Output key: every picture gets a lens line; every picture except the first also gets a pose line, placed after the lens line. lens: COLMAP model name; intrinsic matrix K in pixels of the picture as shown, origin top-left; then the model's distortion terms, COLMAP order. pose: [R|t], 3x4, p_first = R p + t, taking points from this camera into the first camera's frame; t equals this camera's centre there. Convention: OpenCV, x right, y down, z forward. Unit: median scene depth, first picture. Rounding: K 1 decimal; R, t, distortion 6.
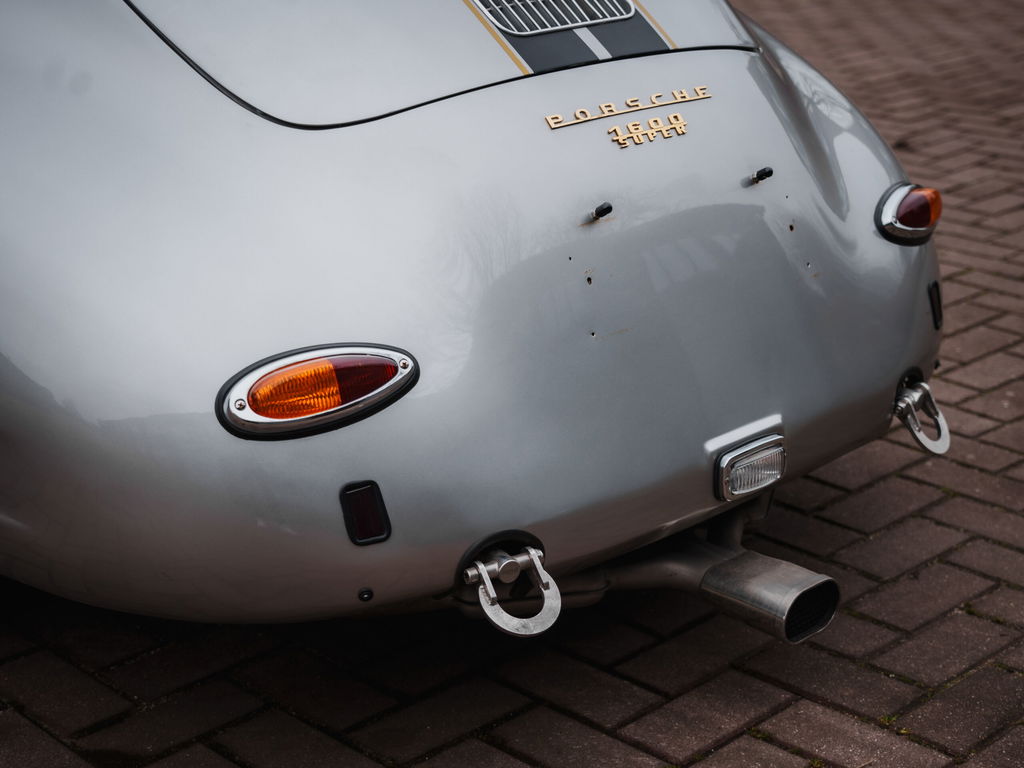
lens RADIAL K [[1742.1, 0, 512.0], [0, 1742.1, 384.0], [0, 0, 1]] dist [0.000387, -0.020990]
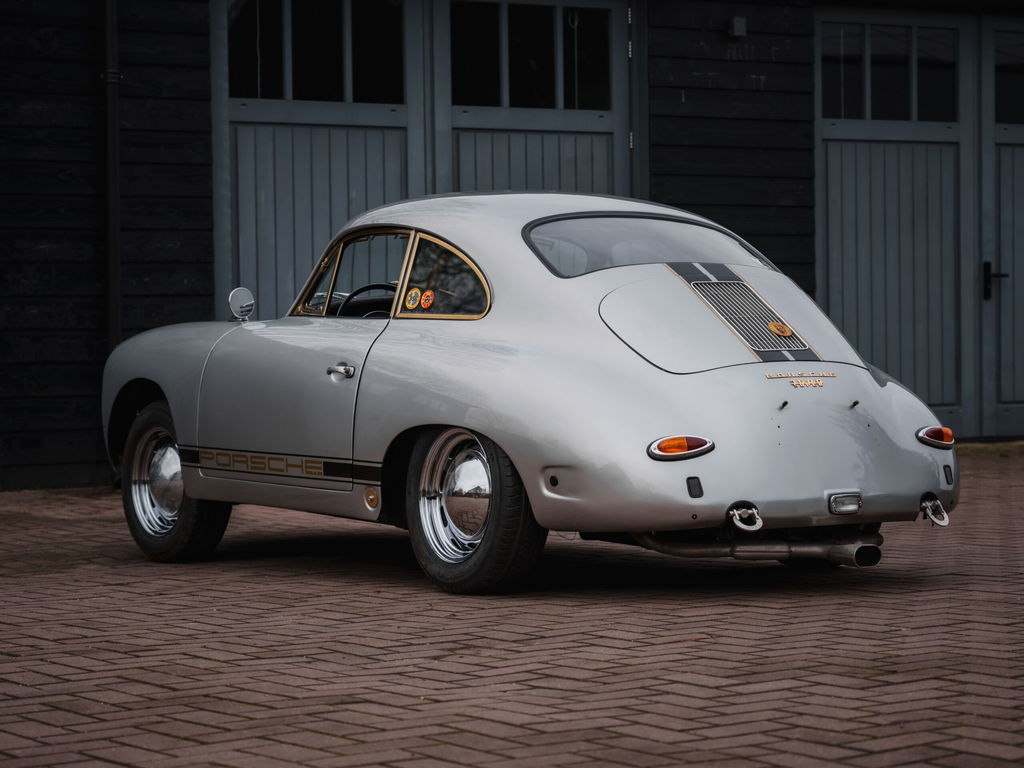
lens RADIAL K [[2342.8, 0, 512.0], [0, 2342.8, 384.0], [0, 0, 1]] dist [0.005109, 0.217827]
pose [[0.979883, -0.015650, -0.198957, 0.392716], [-0.052081, 0.942324, -0.330626, 1.198582], [0.192656, 0.334337, 0.922552, -2.702654]]
